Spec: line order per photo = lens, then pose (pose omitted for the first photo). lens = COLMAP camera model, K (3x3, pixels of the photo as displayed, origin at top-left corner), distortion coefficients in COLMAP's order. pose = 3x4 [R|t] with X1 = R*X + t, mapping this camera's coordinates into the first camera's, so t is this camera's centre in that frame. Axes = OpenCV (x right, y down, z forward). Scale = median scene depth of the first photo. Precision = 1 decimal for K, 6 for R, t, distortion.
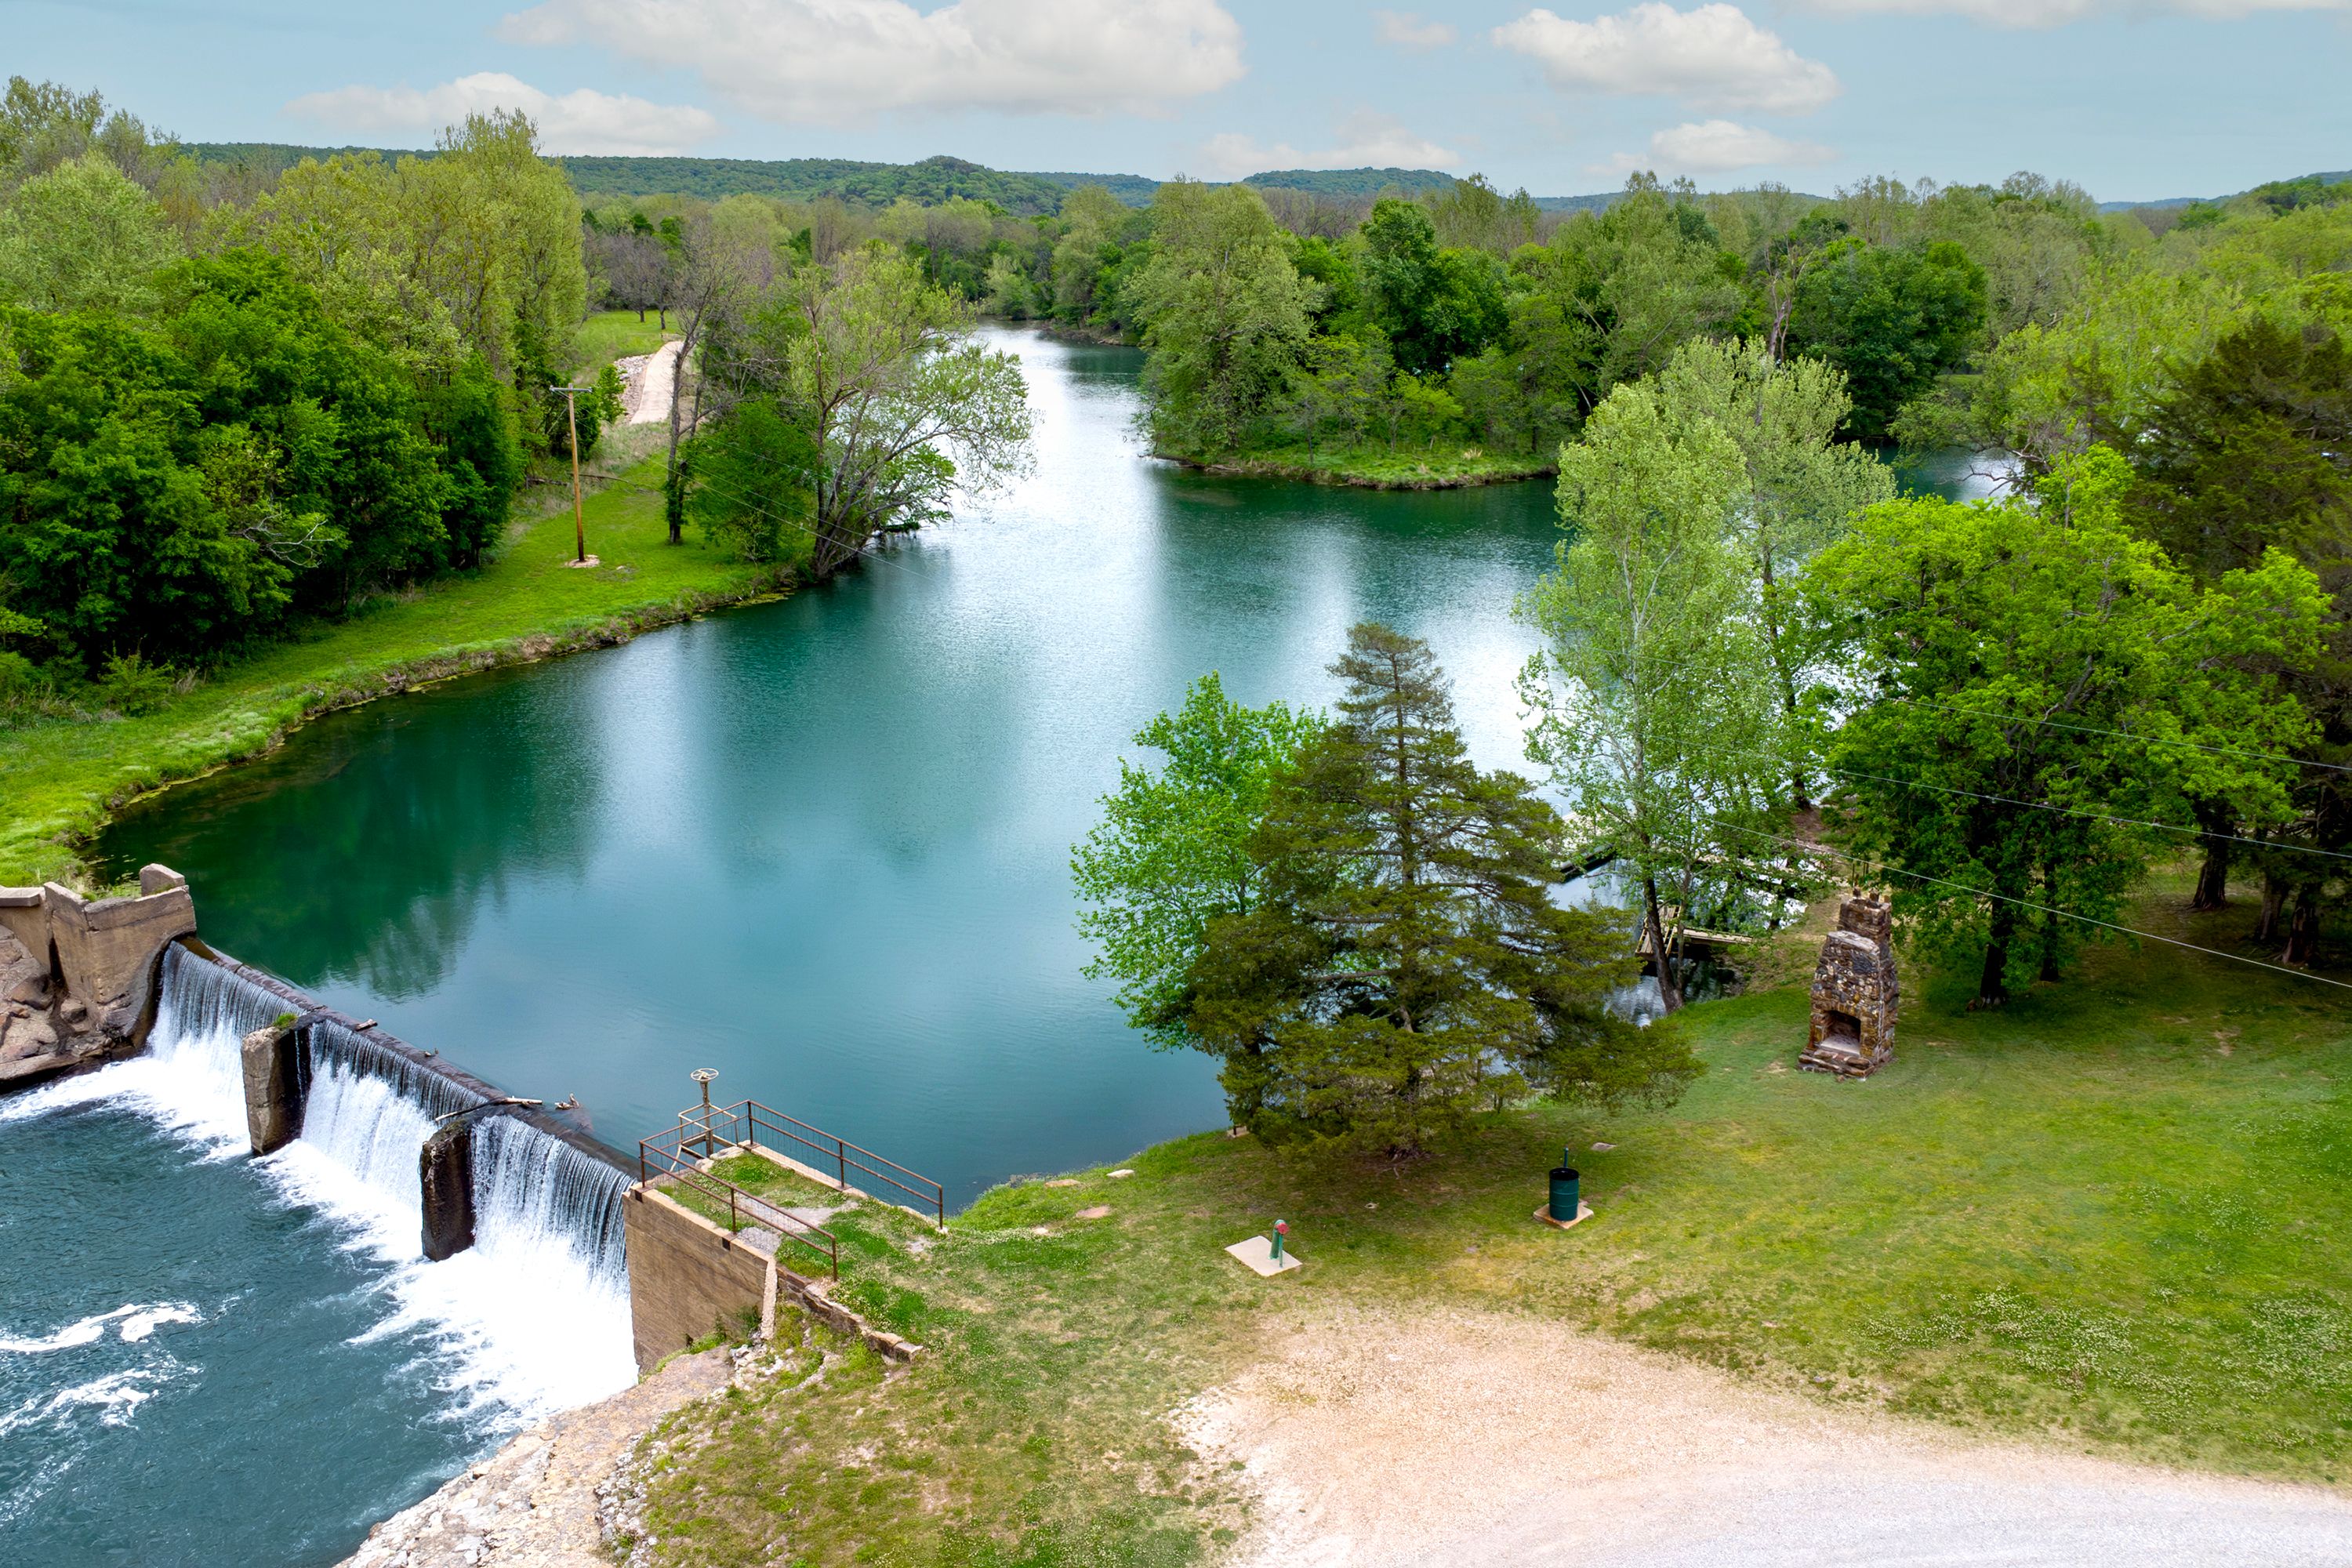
lens RADIAL K [[1621.6, 0, 1176.6], [0, 1621.6, 761.2], [0, 0, 1]] dist [0.019341, -0.002087]
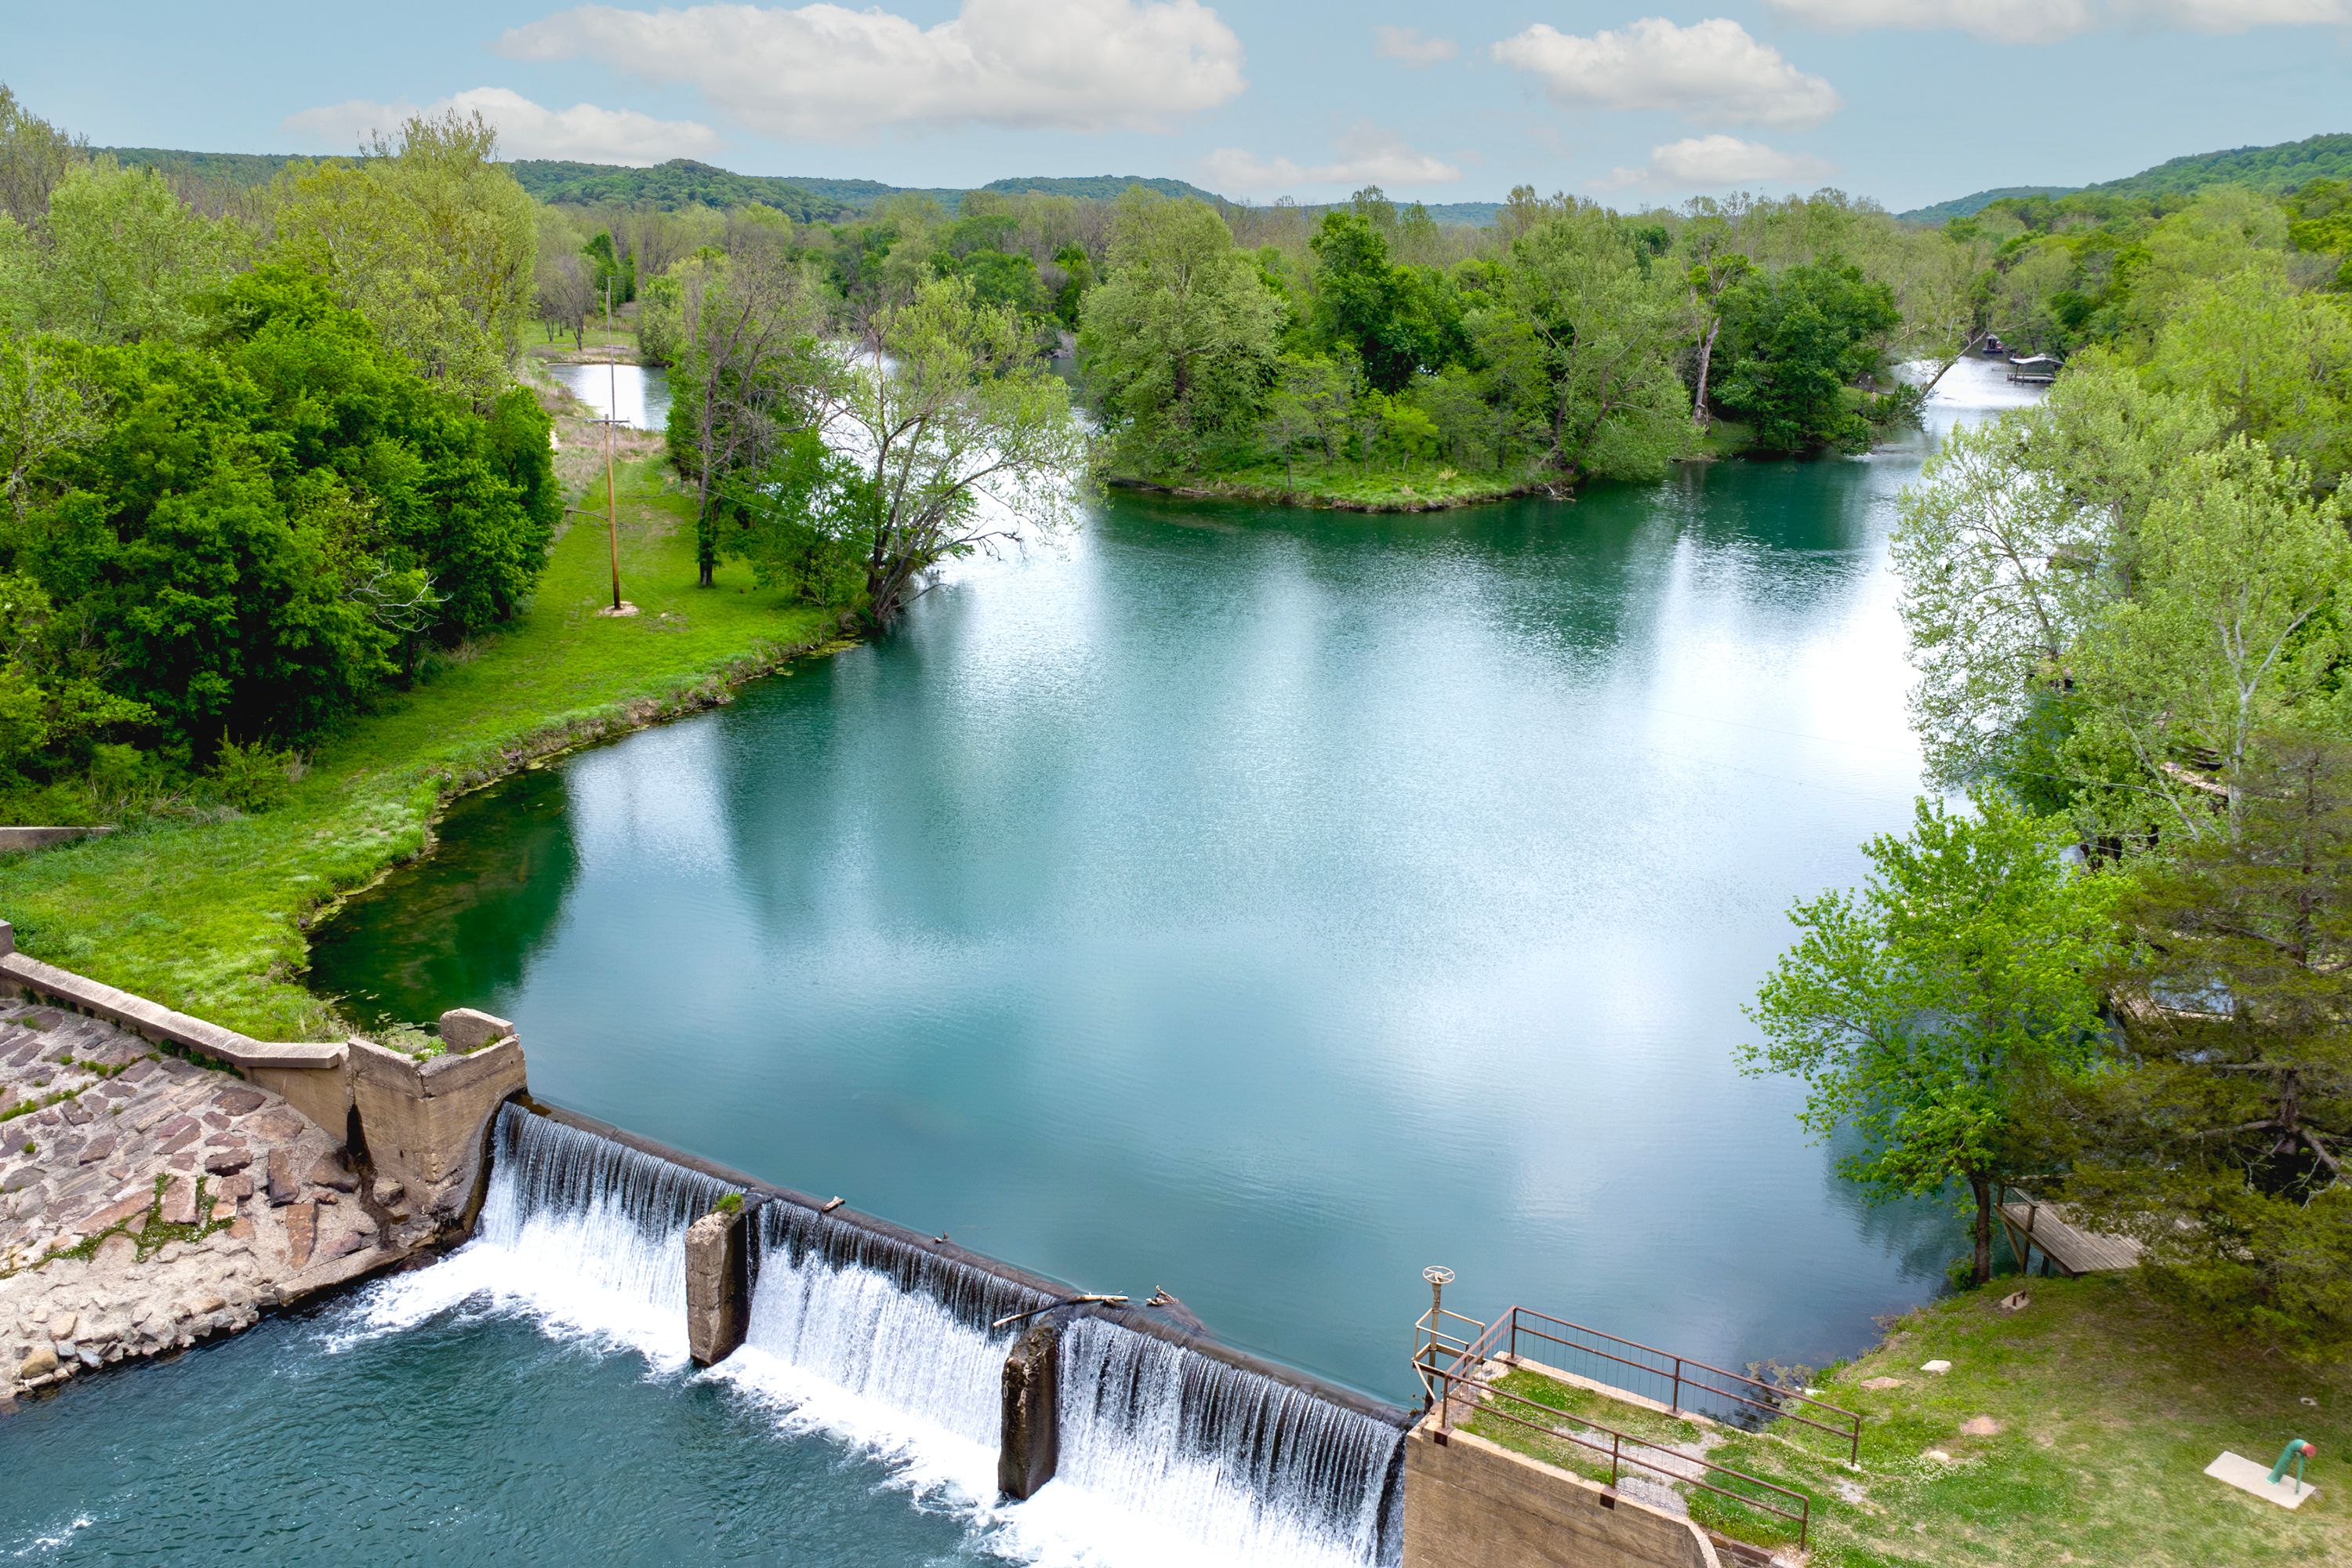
lens RADIAL K [[1647.3, 0, 1176.0], [0, 1647.3, 784.0], [0, 0, 1]] dist [0.018989, 0.000305]
pose [[0.994341, -0.029017, 0.102193, -0.232627], [0.028765, 0.999578, 0.003939, -0.030429], [-0.102265, -0.000977, 0.994757, 0.078840]]
